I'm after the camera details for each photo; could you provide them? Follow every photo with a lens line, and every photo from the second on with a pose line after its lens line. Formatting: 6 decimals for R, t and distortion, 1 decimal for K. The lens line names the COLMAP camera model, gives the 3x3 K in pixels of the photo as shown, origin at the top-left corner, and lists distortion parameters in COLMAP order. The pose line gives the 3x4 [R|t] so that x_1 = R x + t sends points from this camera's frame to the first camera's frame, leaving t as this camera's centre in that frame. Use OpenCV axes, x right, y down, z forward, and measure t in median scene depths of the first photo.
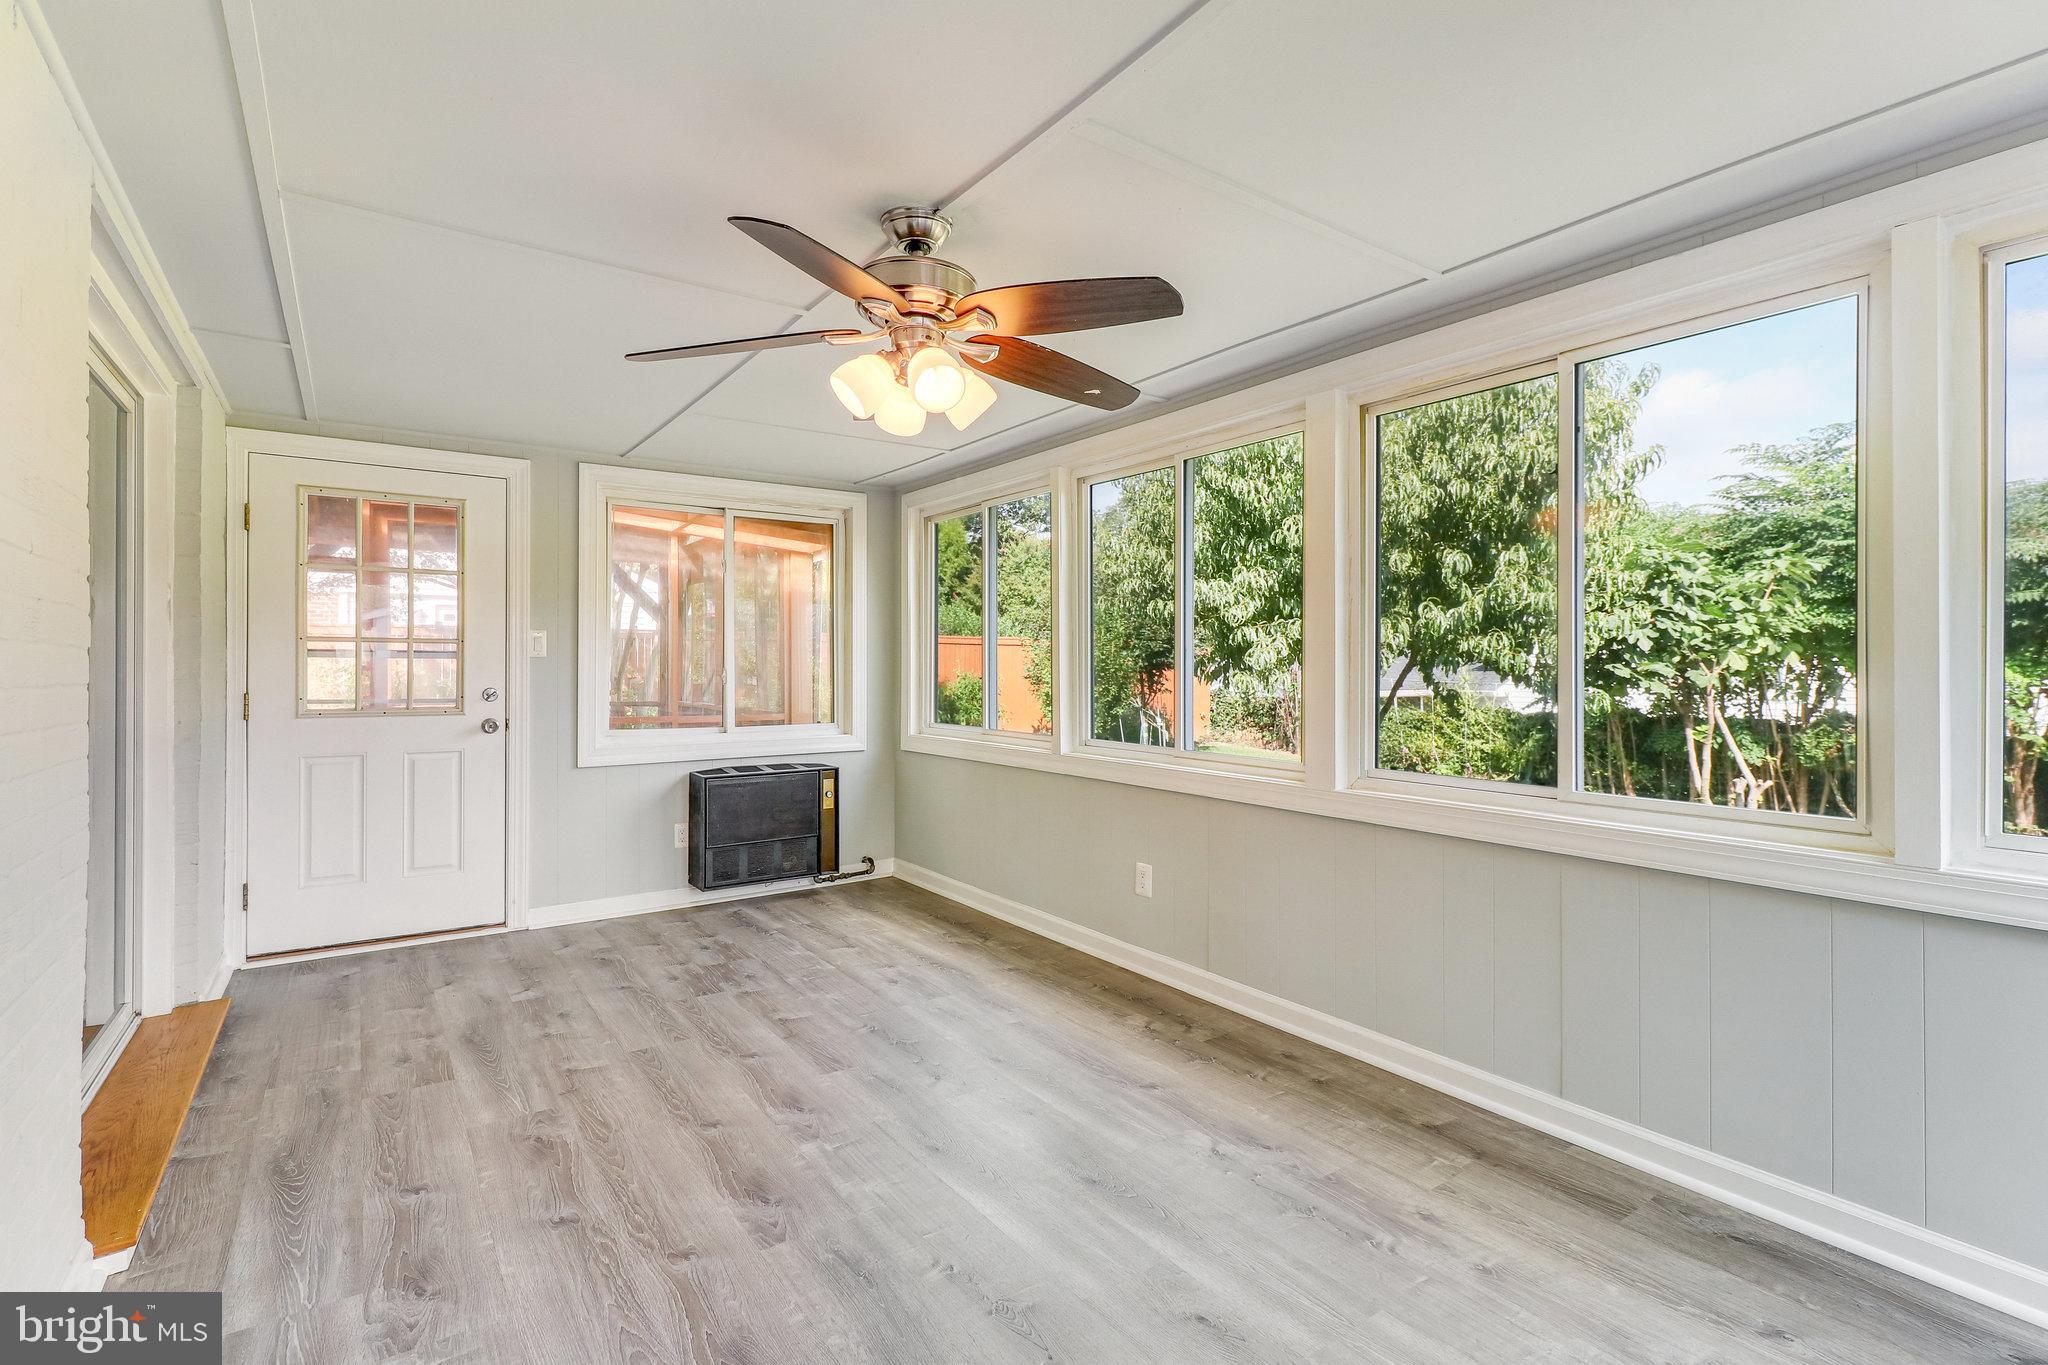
lens RADIAL K [[962.5, 0, 1019.6], [0, 962.5, 672.6], [0, 0, 1]] dist [0.001385, -0.000869]
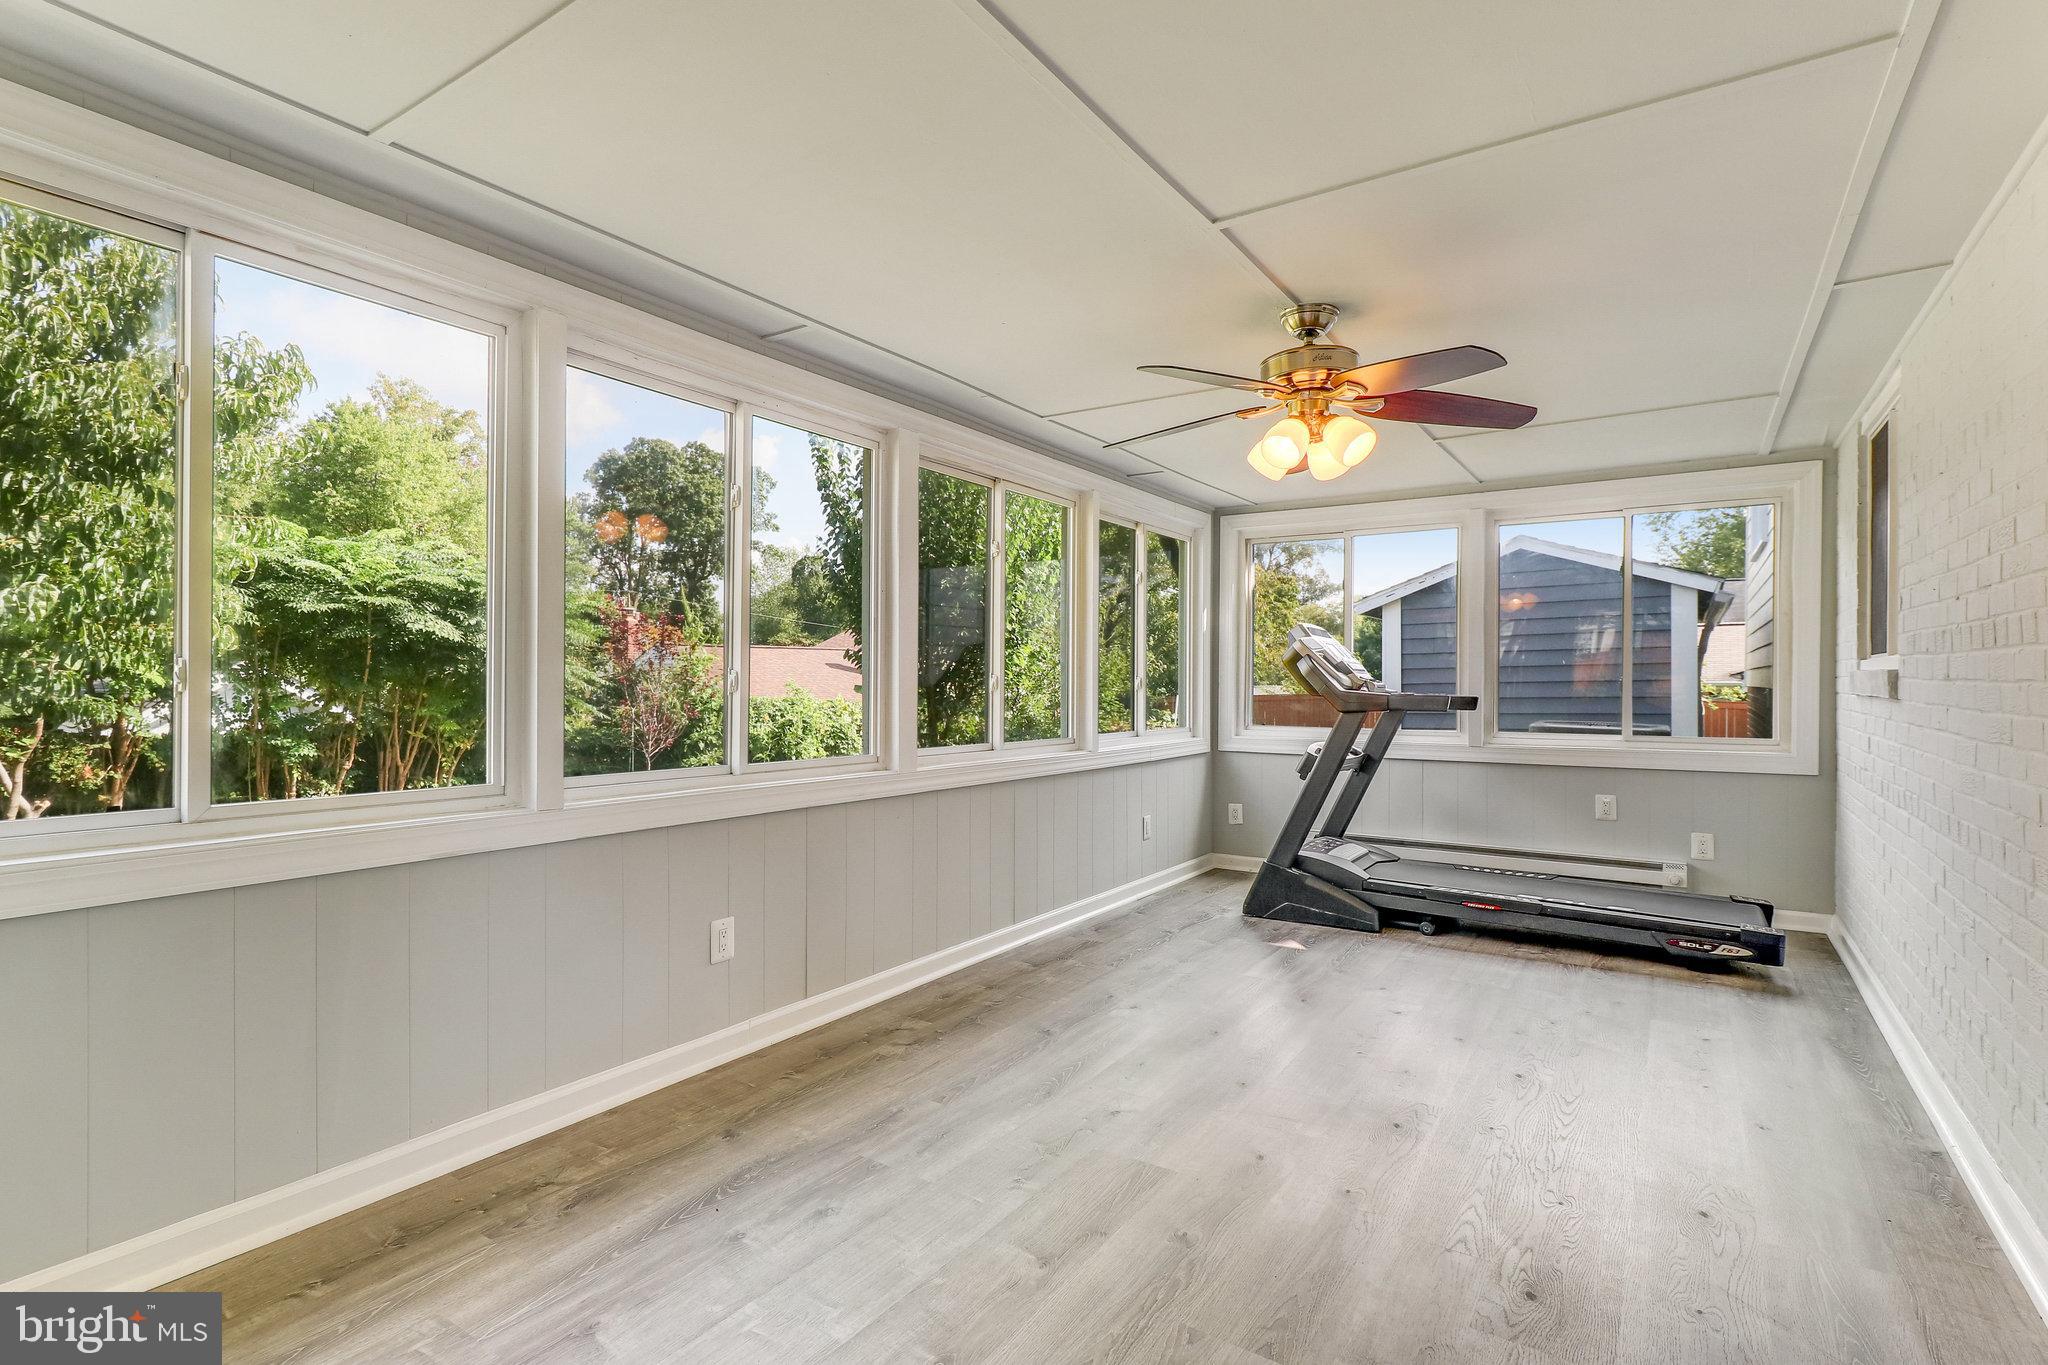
lens RADIAL K [[962.5, 0, 1012.1], [0, 962.5, 678.2], [0, 0, 1]] dist [0.001385, -0.000869]
pose [[-0.347392, -0.003324, 0.937714, -0.925910], [0.000164, 0.999993, 0.003606, 0.000582], [-0.937720, 0.001406, -0.347390, 1.429970]]
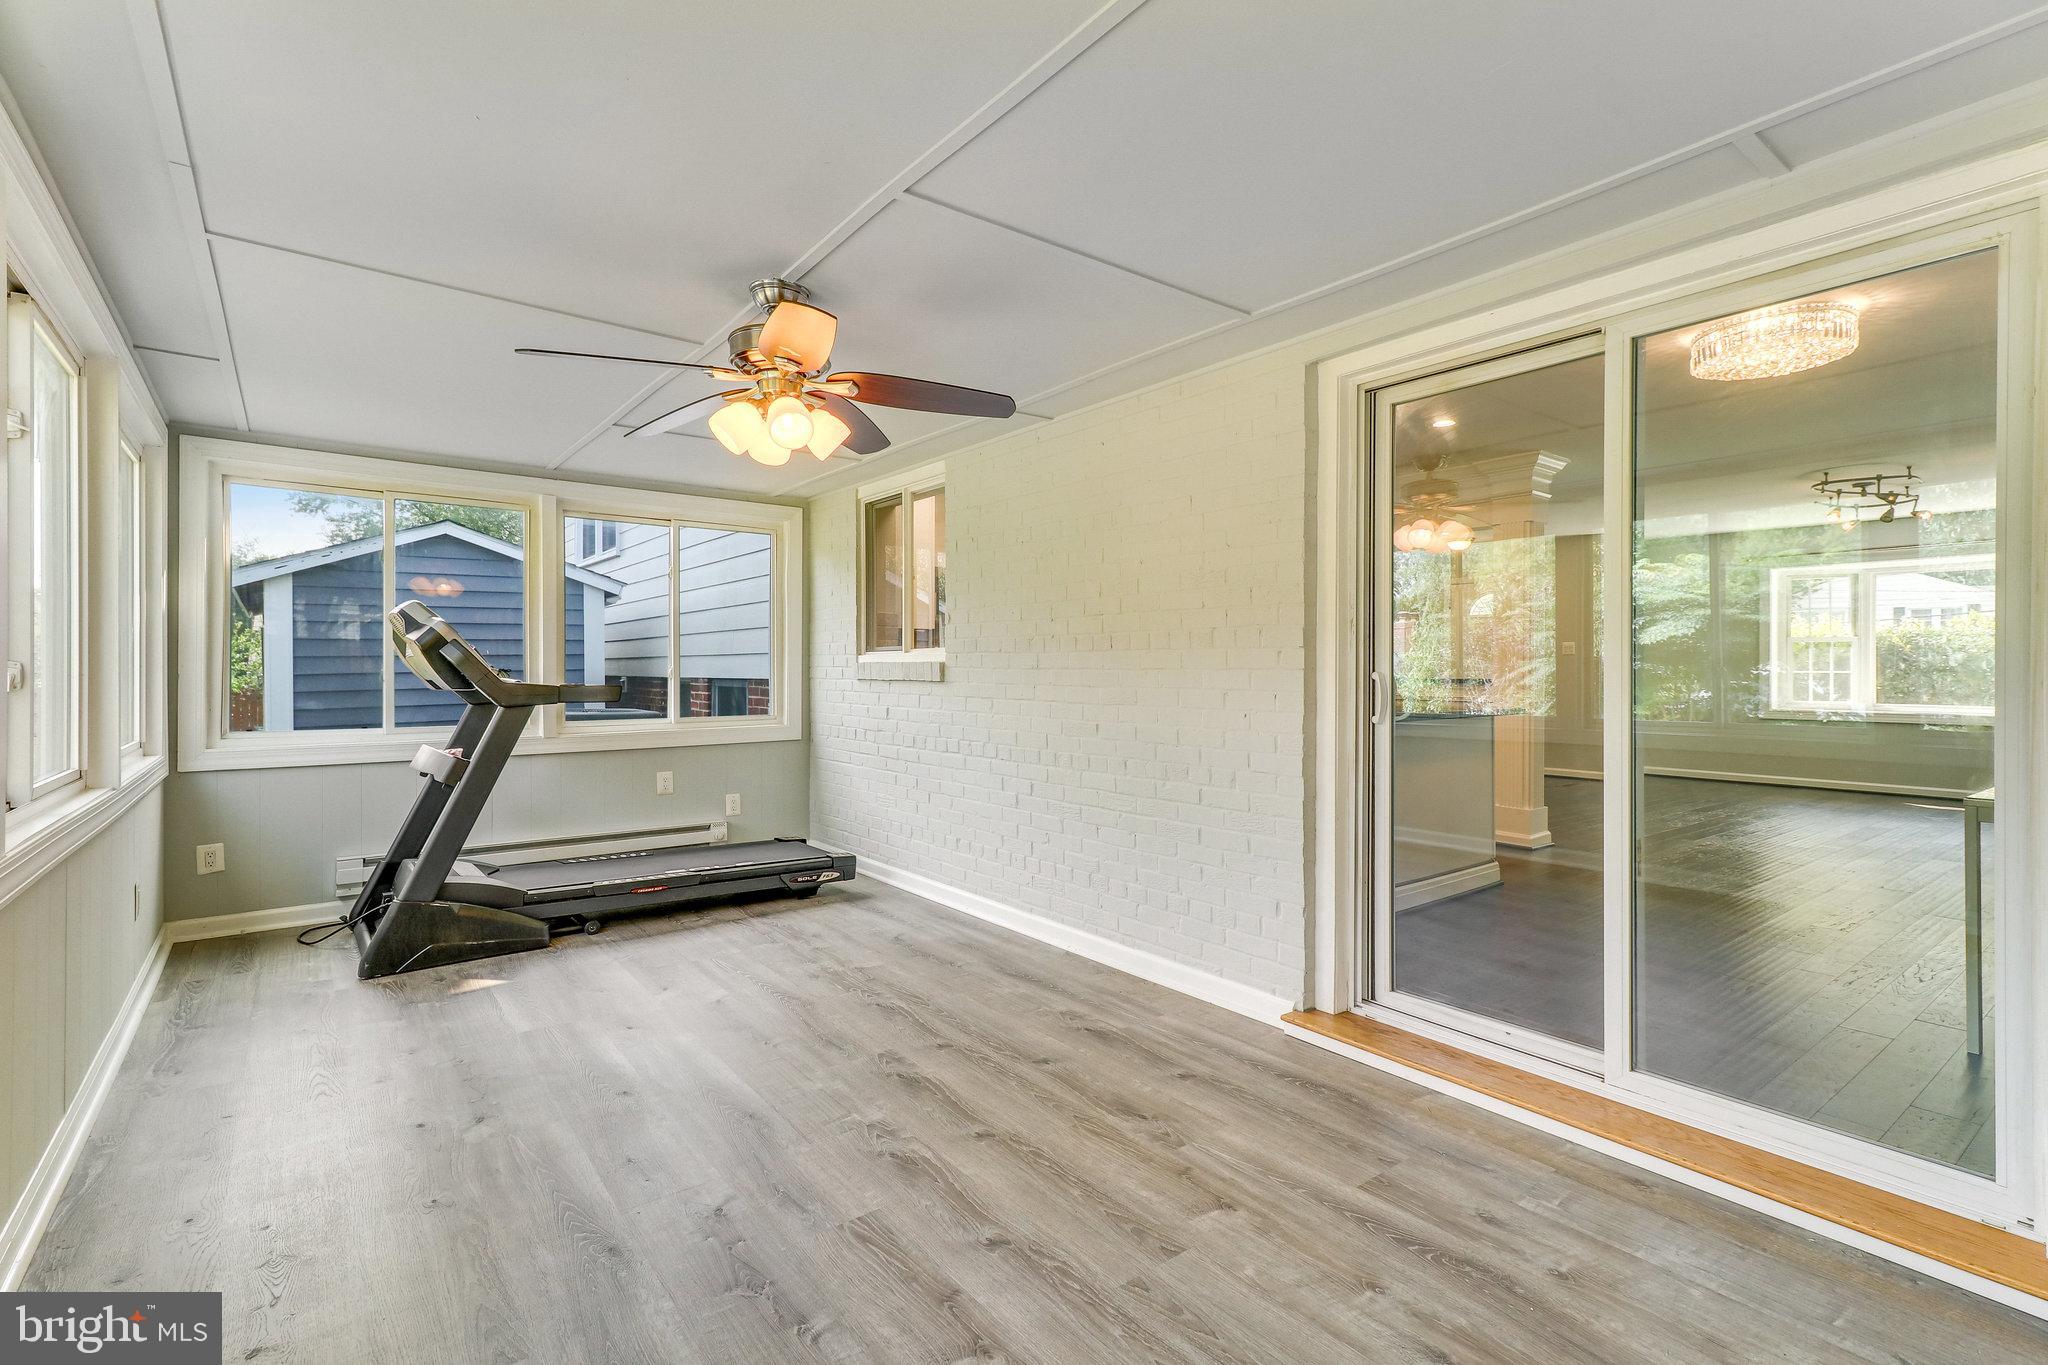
lens RADIAL K [[931.6, 0, 1009.2], [0, 931.6, 667.4], [0, 0, 1]] dist [-0.000956, -0.000320]
pose [[-0.999520, -0.002998, -0.030839, -0.285290], [-0.002911, 0.999992, -0.002878, 0.010222], [0.030847, -0.002787, -0.999520, 1.732217]]
